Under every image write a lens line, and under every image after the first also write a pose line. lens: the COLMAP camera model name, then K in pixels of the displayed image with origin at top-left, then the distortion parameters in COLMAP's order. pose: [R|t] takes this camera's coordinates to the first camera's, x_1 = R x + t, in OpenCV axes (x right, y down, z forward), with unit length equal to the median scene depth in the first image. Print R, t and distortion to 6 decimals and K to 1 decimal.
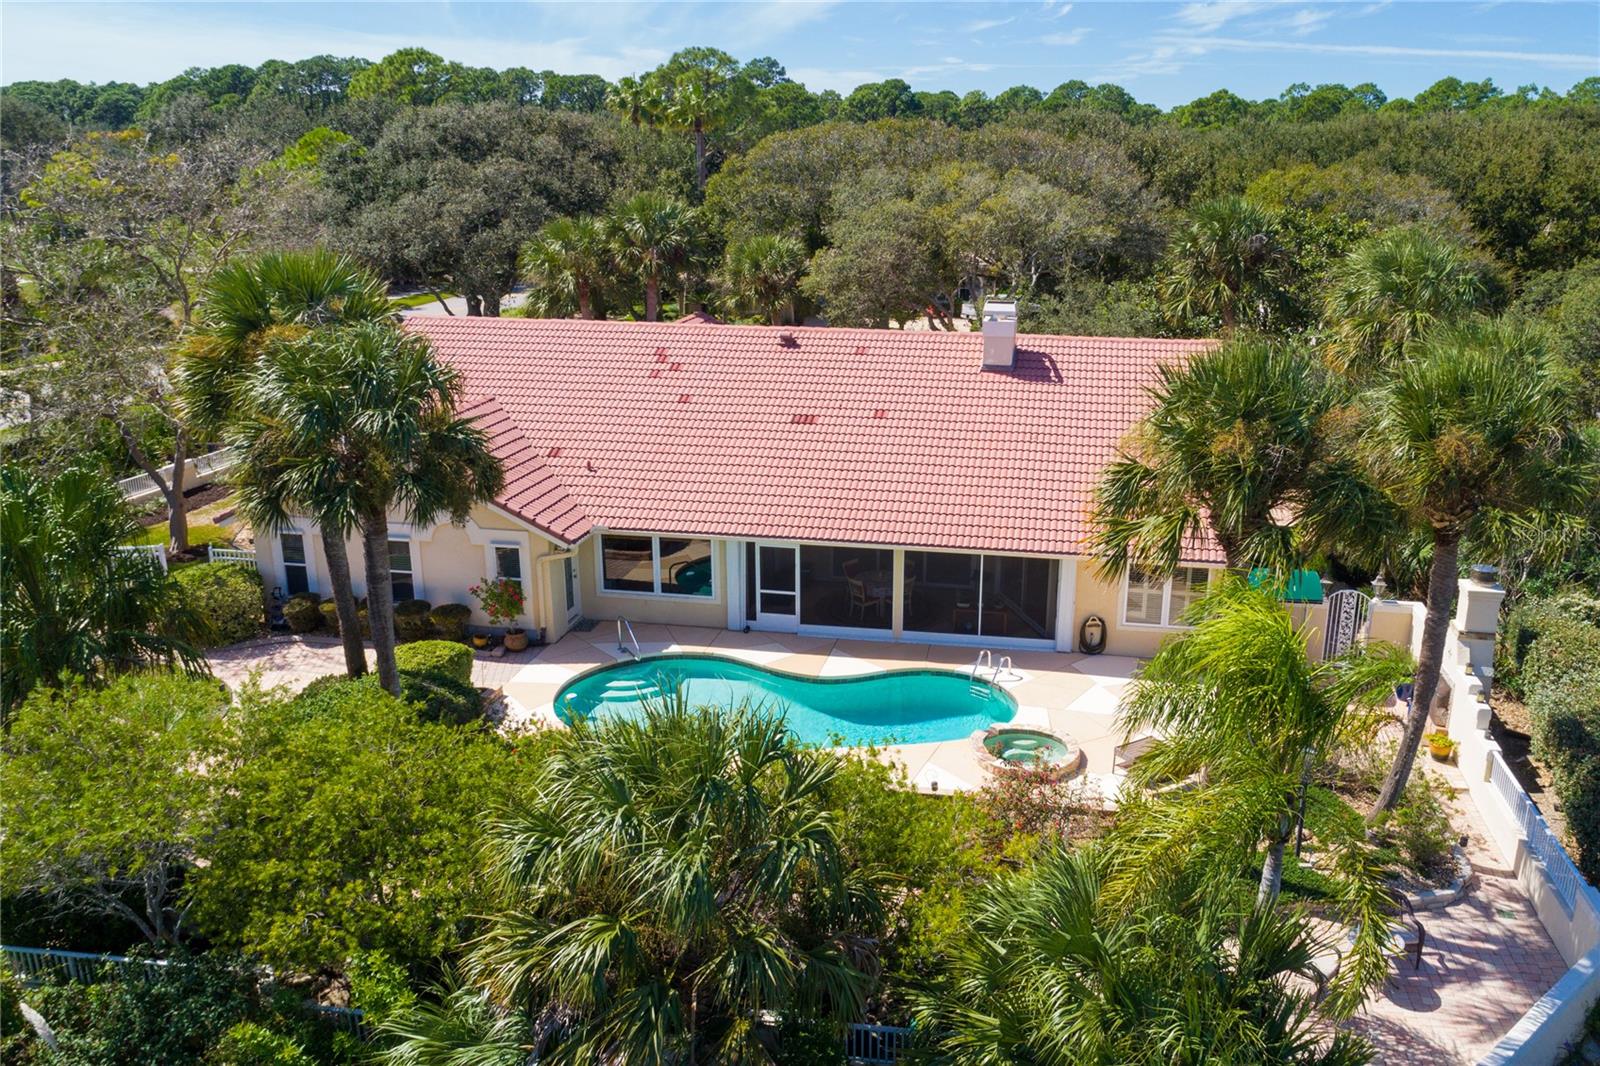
lens RADIAL K [[1307.3, 0, 892.4], [0, 1307.3, 534.6], [0, 0, 1]] dist [-0.006863, 0.000313]
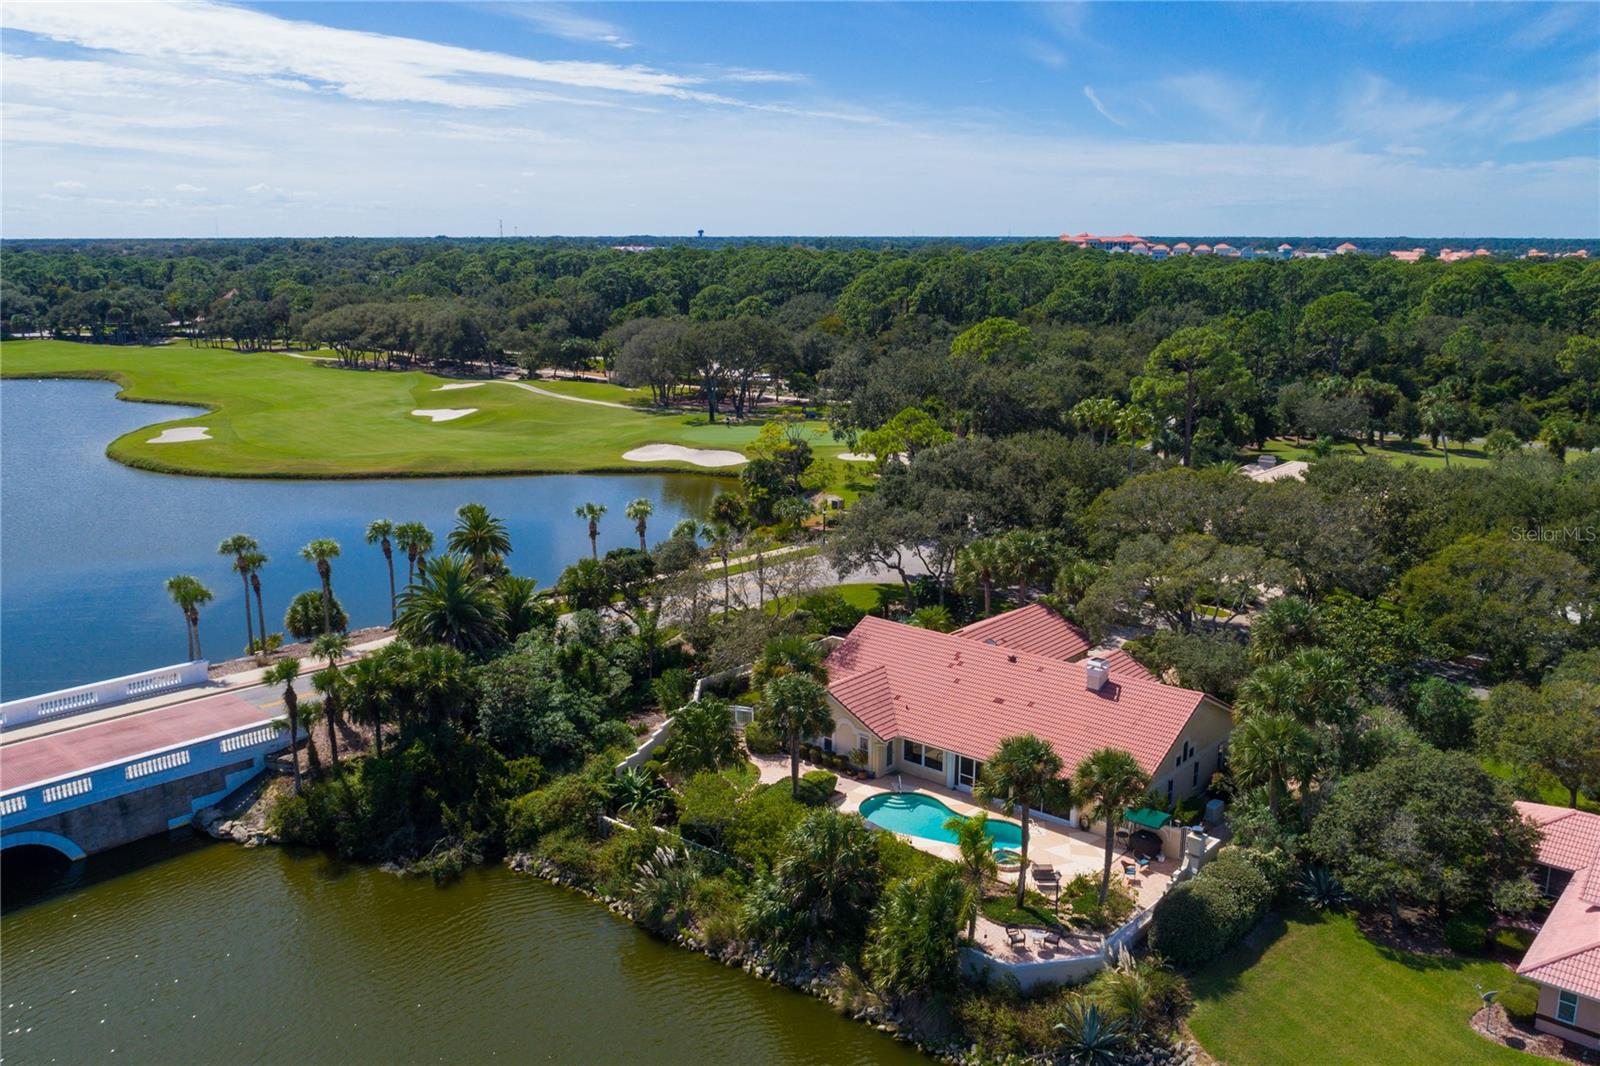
lens RADIAL K [[1306.1, 0, 800.0], [0, 1306.1, 533.0], [0, 0, 1]] dist [-0.009030, 0.004760]
pose [[0.851741, 0.105458, -0.513240, 0.850793], [-0.141738, 0.989389, -0.031924, -0.282327], [0.504428, 0.099937, 0.857651, -1.262967]]
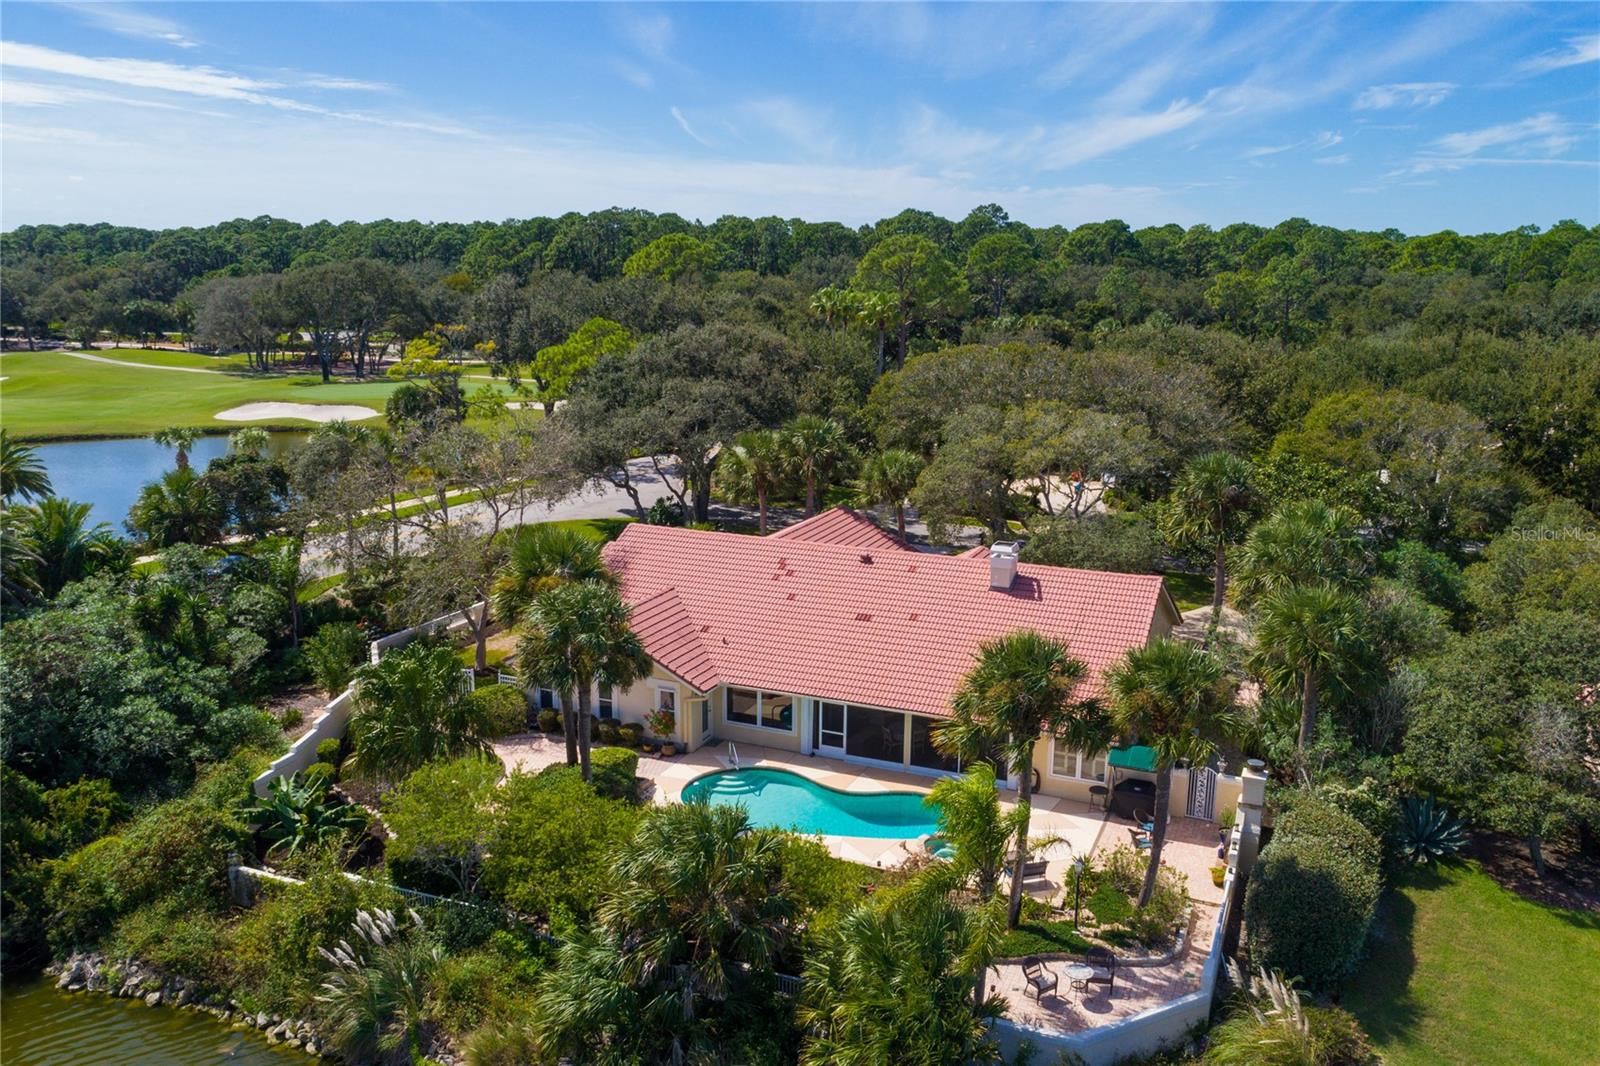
lens RADIAL K [[1296.8, 0, 800.0], [0, 1296.8, 533.0], [0, 0, 1]] dist [-0.008045, 0.006941]
pose [[0.967892, 0.049503, -0.246443, 0.250362], [-0.067686, 0.995531, -0.065860, -0.090447], [0.242081, 0.080426, 0.966917, -0.529938]]
